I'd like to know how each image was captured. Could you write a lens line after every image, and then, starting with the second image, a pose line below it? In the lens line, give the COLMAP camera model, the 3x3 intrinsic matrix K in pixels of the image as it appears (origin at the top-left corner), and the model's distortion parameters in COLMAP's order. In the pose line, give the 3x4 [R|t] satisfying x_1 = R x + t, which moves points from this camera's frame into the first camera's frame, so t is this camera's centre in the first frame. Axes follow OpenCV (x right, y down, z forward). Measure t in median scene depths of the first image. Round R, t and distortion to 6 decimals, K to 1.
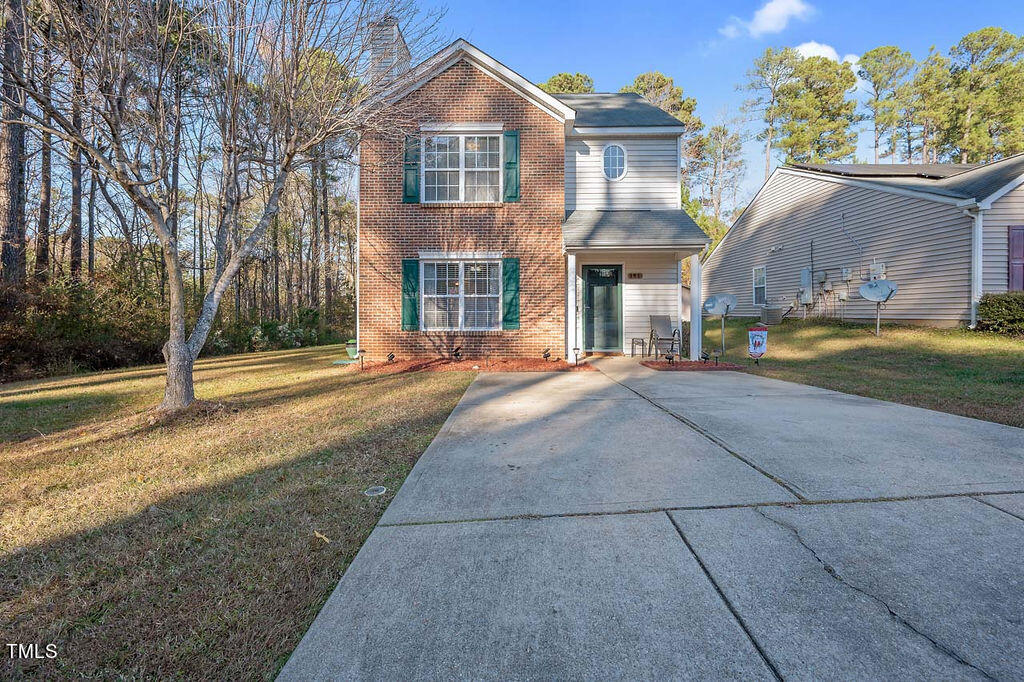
lens RADIAL K [[427.3, 0, 511.6], [0, 427.3, 308.3], [0, 0, 1]] dist [-0.011114, -0.000281]
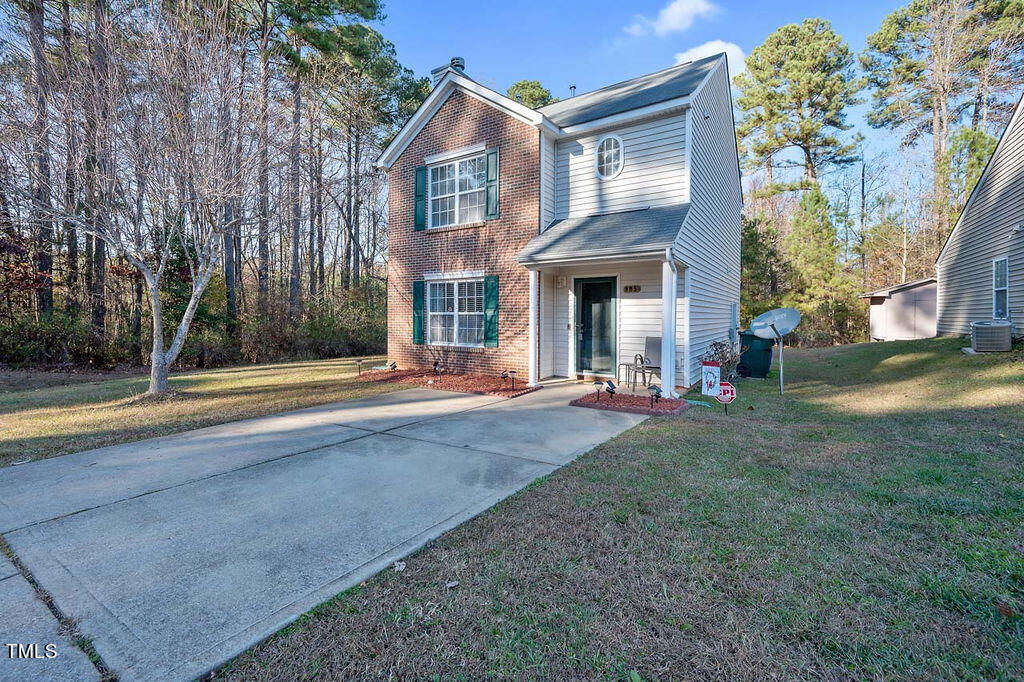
lens RADIAL K [[441.0, 0, 517.8], [0, 441.0, 314.1], [0, 0, 1]] dist [0.001162, 0.000017]
pose [[0.843438, 0.002630, -0.537220, 0.600573], [-0.001806, 0.999996, 0.002060, -0.029827], [0.537223, -0.000767, 0.843440, 0.158714]]
